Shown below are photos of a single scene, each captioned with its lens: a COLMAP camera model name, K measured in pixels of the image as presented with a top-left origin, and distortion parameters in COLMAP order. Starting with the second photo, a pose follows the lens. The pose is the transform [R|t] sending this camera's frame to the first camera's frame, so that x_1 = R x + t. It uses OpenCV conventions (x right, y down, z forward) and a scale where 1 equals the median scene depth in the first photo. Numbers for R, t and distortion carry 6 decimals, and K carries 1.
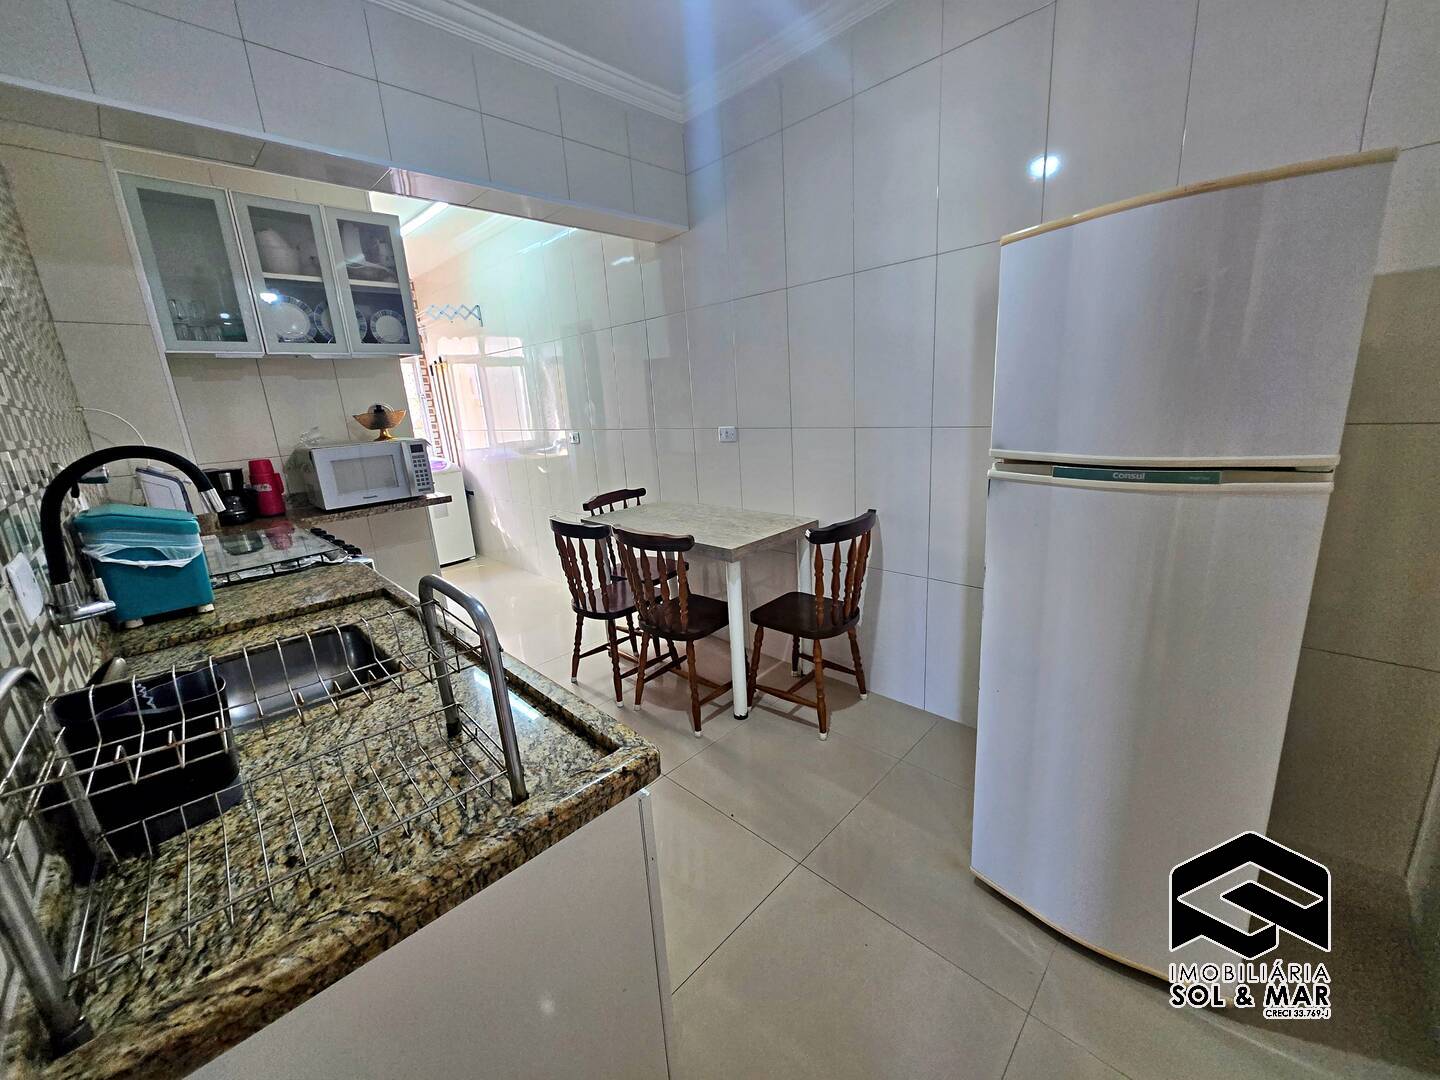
lens RADIAL K [[565.2, 0, 720.9], [0, 565.2, 537.0], [0, 0, 1]] dist [-0.001746, 0.000489]
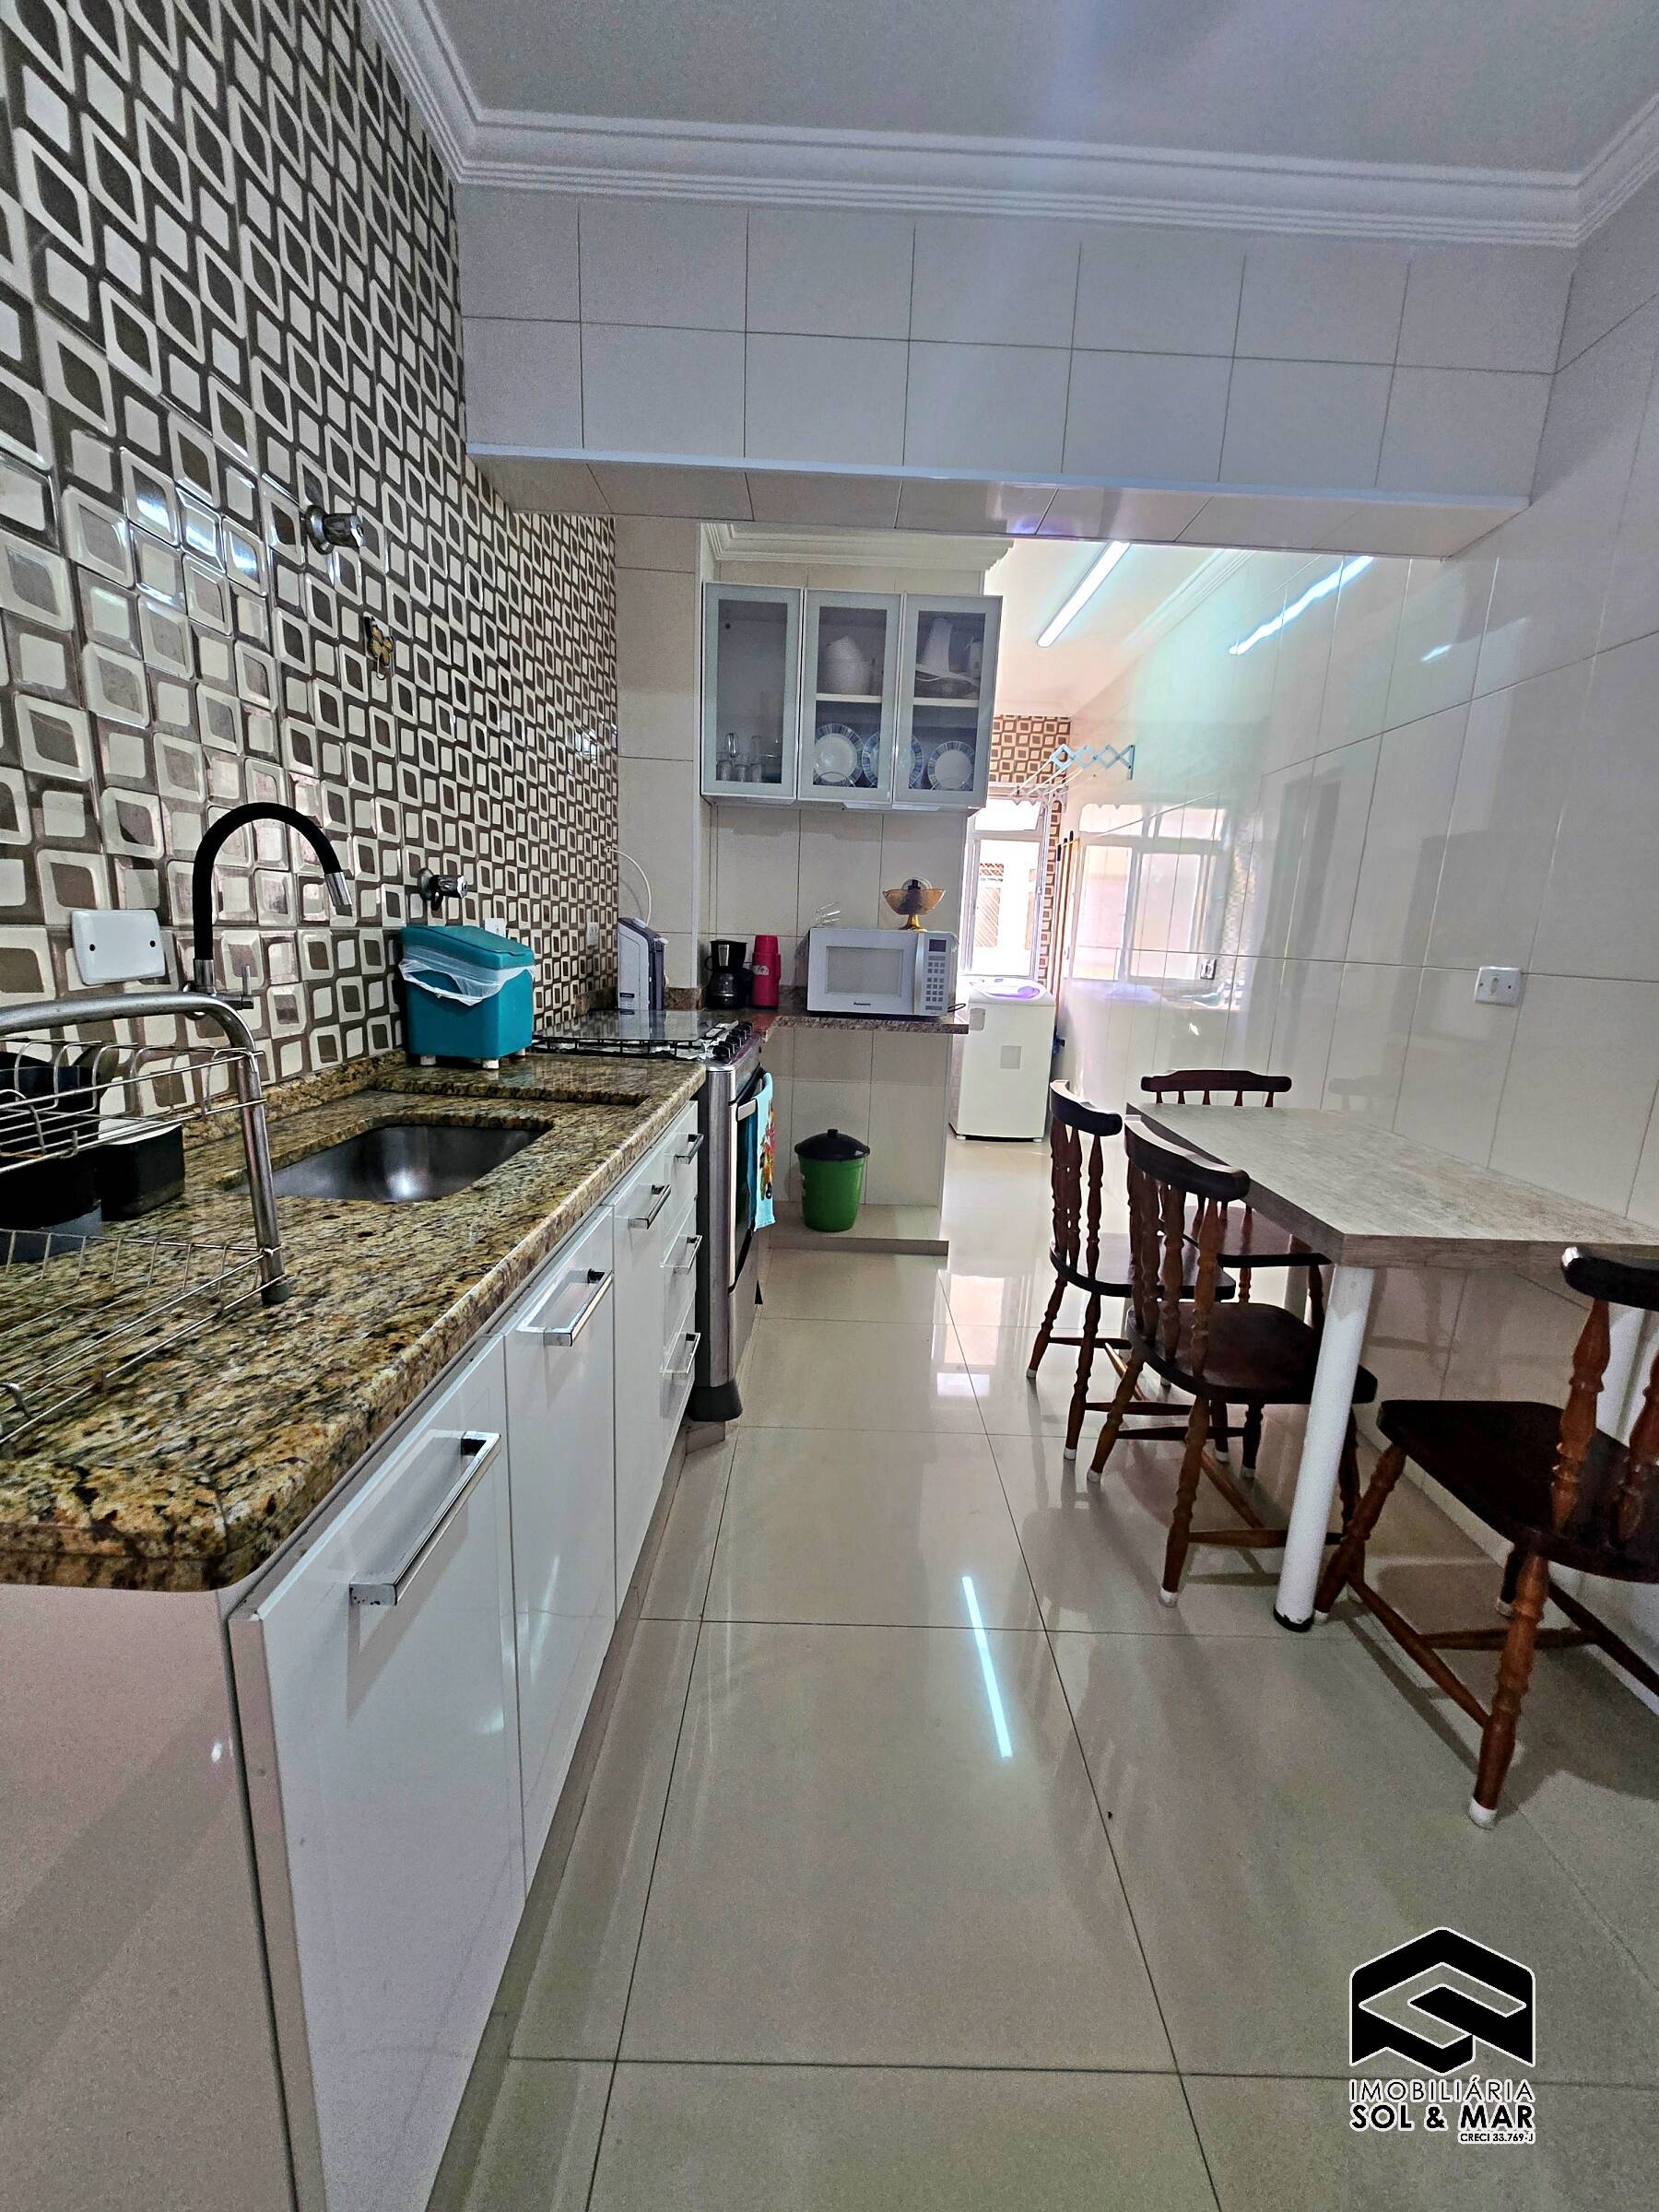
lens RADIAL K [[868.2, 0, 836.0], [0, 868.2, 1114.6], [0, 0, 1]] dist [-0.001746, 0.000489]
pose [[0.695777, 0.238083, -0.677651, 0.599621], [-0.257391, 0.963453, 0.074220, -0.048287], [0.670556, 0.122781, 0.731628, 0.962223]]
